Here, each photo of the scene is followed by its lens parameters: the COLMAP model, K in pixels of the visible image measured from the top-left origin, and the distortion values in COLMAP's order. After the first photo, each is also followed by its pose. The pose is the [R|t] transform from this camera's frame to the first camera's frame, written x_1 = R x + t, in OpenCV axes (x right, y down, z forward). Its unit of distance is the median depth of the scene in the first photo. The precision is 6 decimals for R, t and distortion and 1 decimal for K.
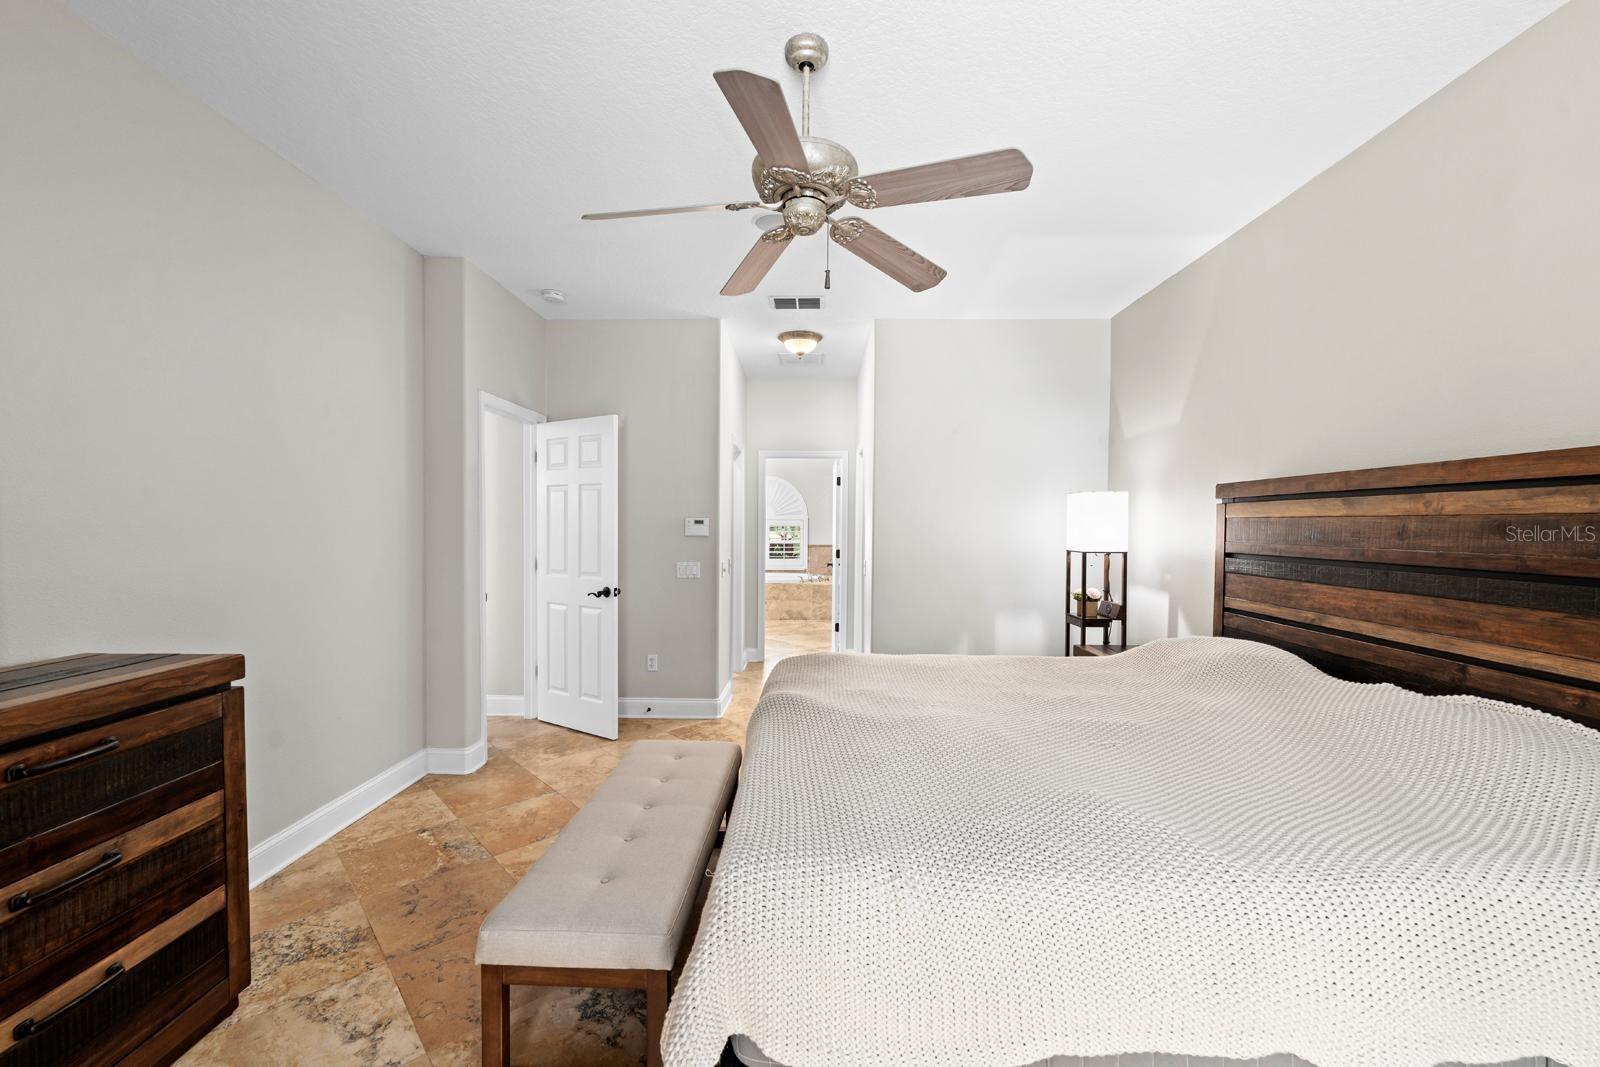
lens RADIAL K [[650.7, 0, 804.3], [0, 650.7, 531.9], [0, 0, 1]] dist [-0.001673, -0.000048]
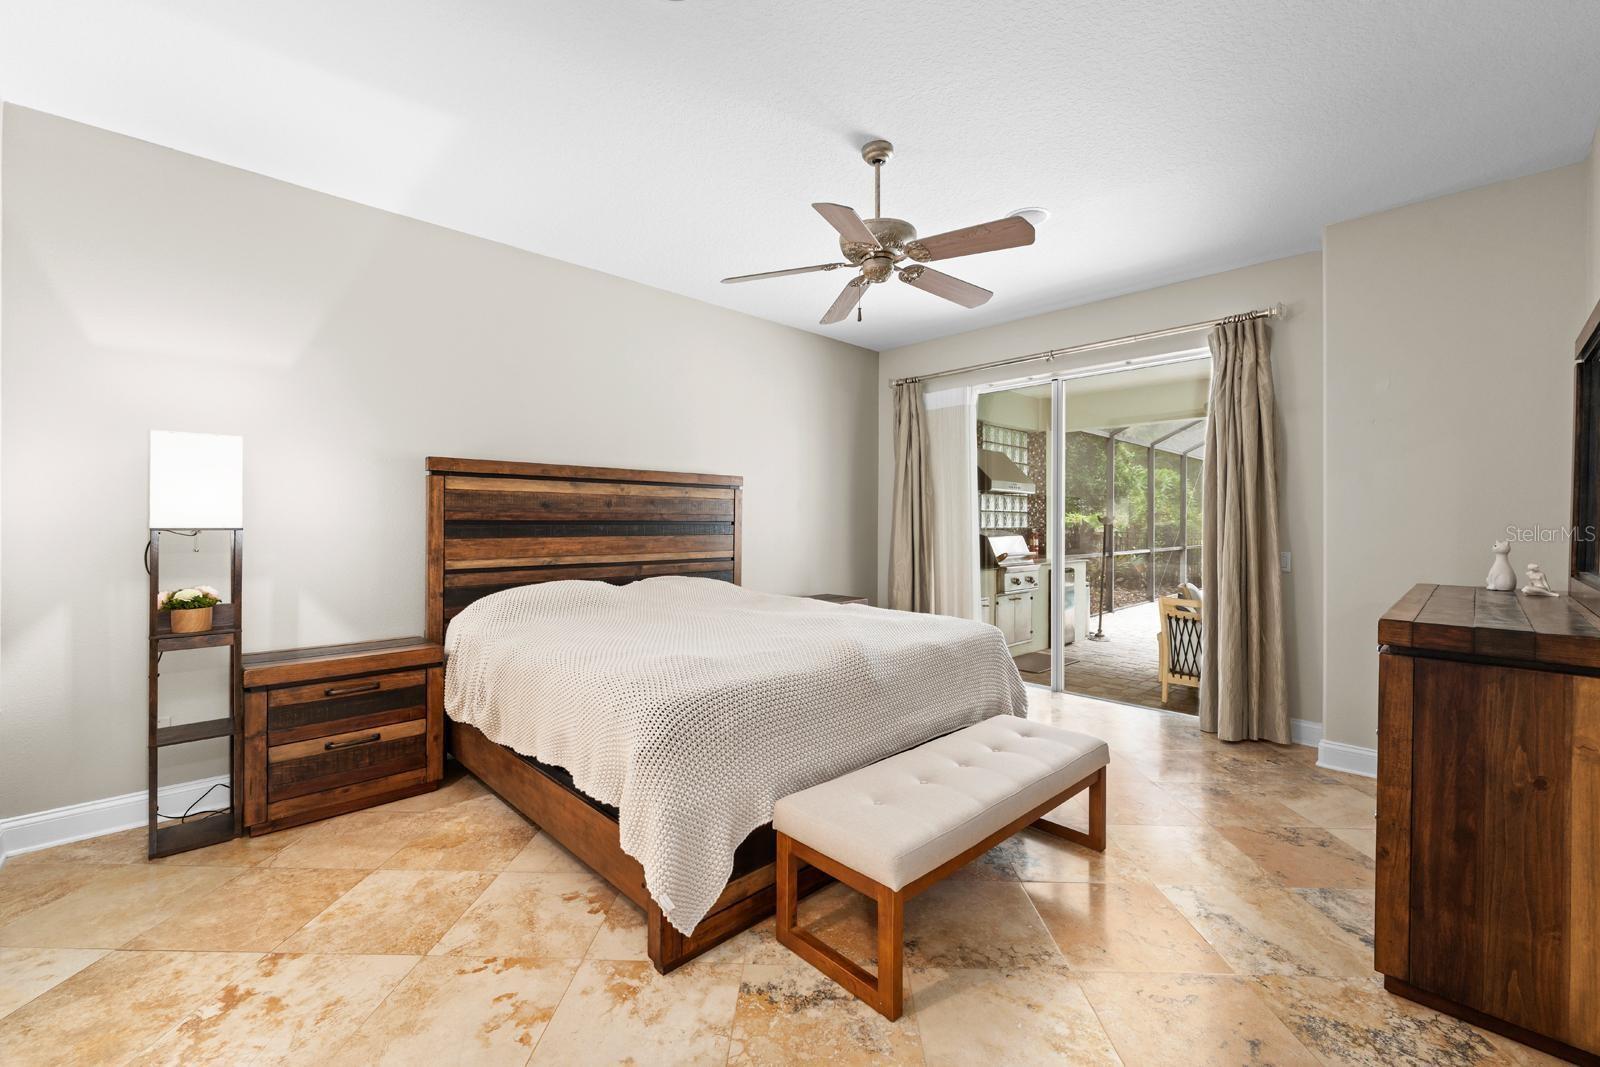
lens RADIAL K [[650.7, 0, 806.1], [0, 650.7, 524.4], [0, 0, 1]] dist [-0.001673, -0.000048]
pose [[-0.709099, -0.006696, 0.705077, -0.715242], [0.004988, 0.999882, 0.014512, 0.032087], [-0.705091, 0.013807, -0.708982, 1.718010]]
